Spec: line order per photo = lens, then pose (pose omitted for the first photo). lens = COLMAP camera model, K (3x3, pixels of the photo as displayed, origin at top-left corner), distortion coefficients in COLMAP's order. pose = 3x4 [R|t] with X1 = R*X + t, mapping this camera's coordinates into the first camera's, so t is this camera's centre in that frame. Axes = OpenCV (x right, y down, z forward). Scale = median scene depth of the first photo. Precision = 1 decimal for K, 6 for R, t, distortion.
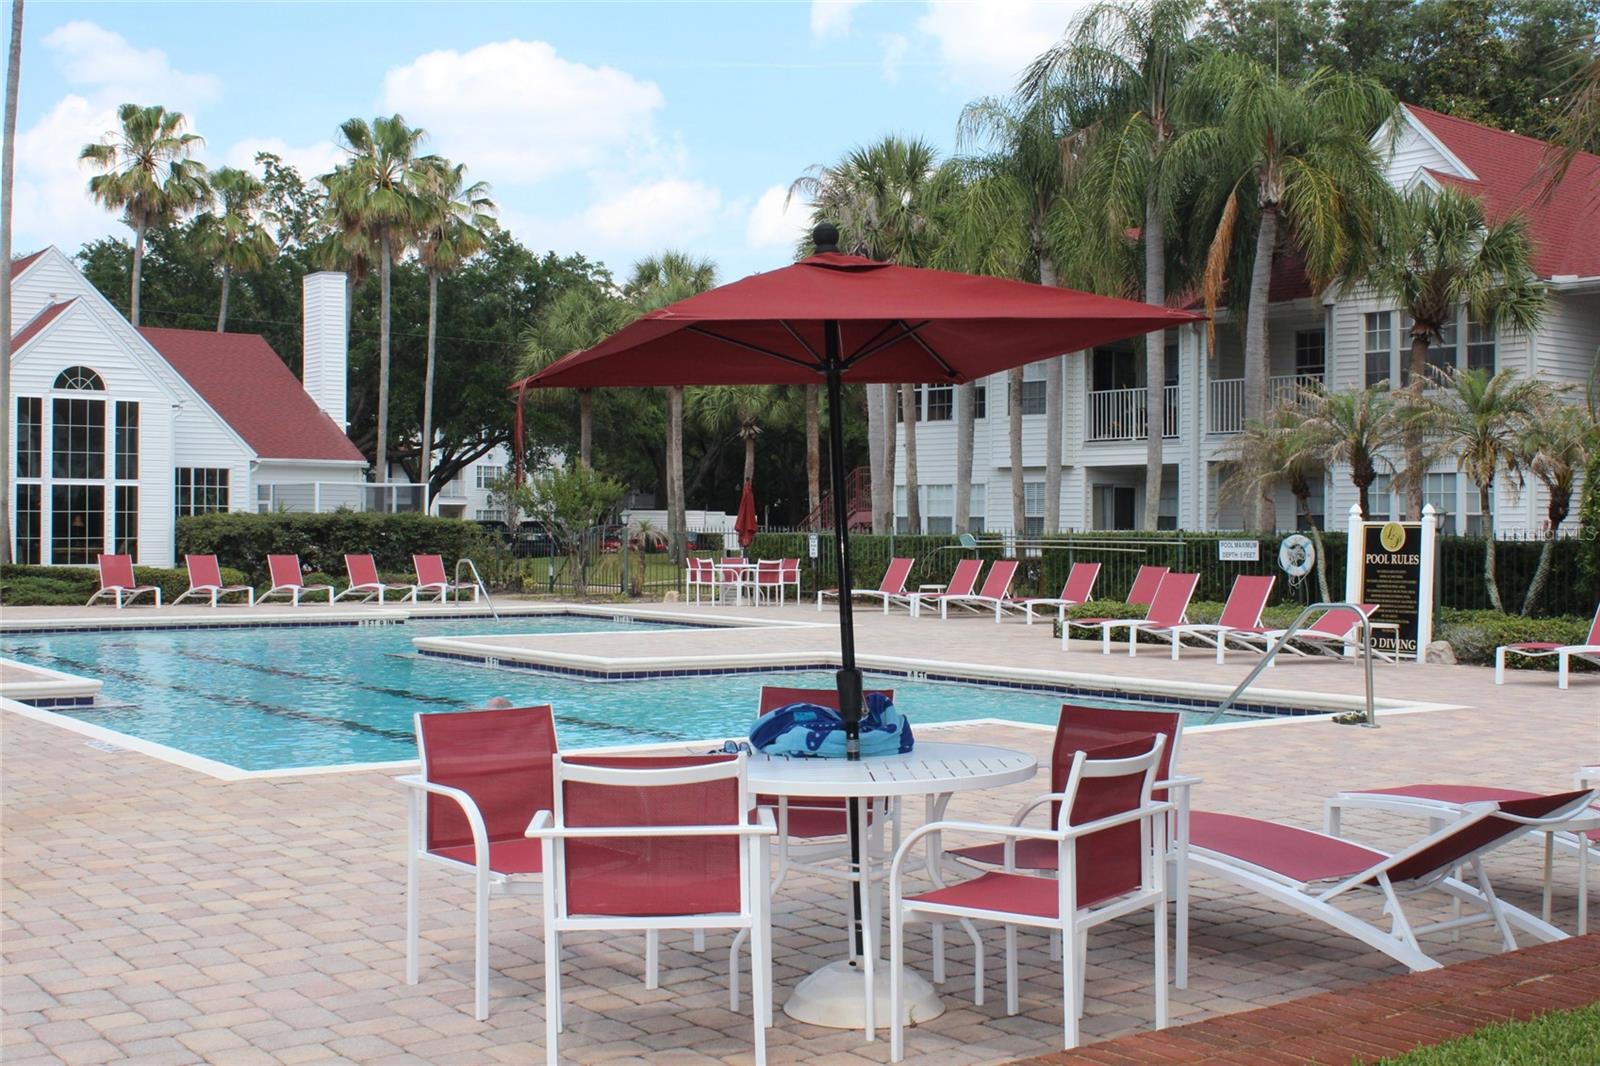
lens RADIAL K [[1906.1, 0, 800.0], [0, 1906.1, 533.0], [0, 0, 1]] dist [-0.056795, -0.010210]
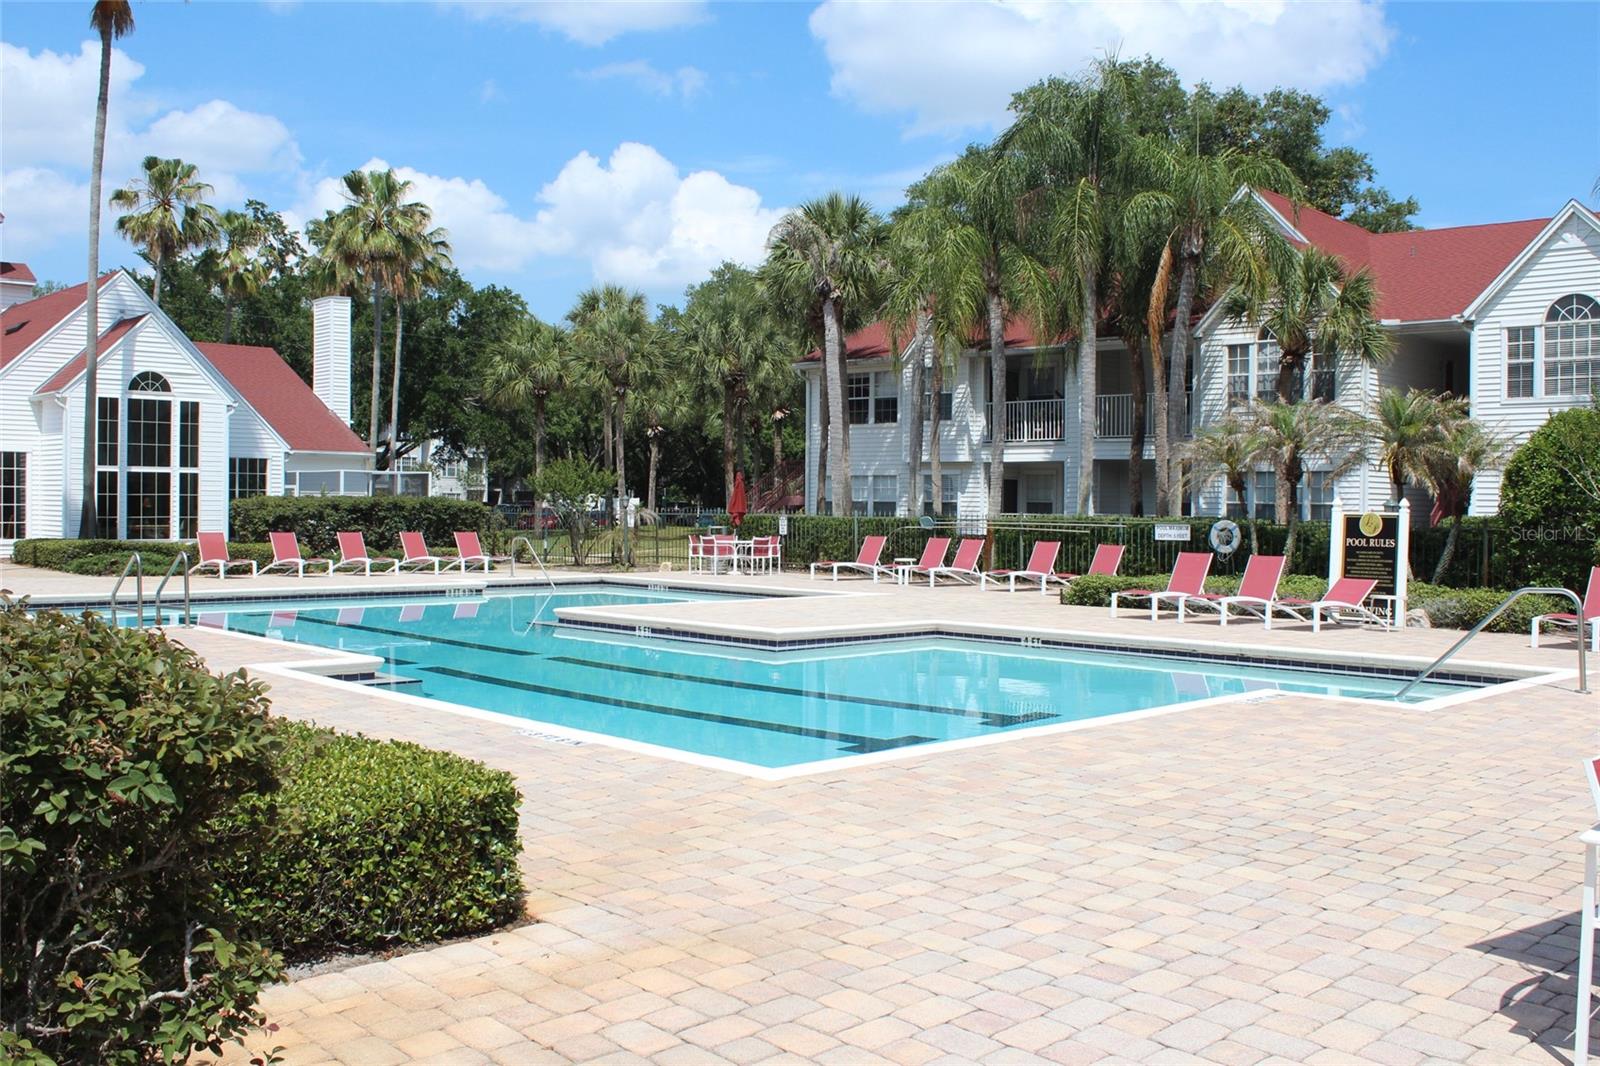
lens RADIAL K [[1458.8, 0, 798.8], [0, 1458.8, 548.1], [0, 0, 1]] dist [-0.095915, 0.010700]
pose [[0.992056, 0.001367, 0.125788, -0.091999], [-0.004632, 0.999660, 0.025673, -0.002589], [-0.125710, -0.026052, 0.991725, 0.059756]]
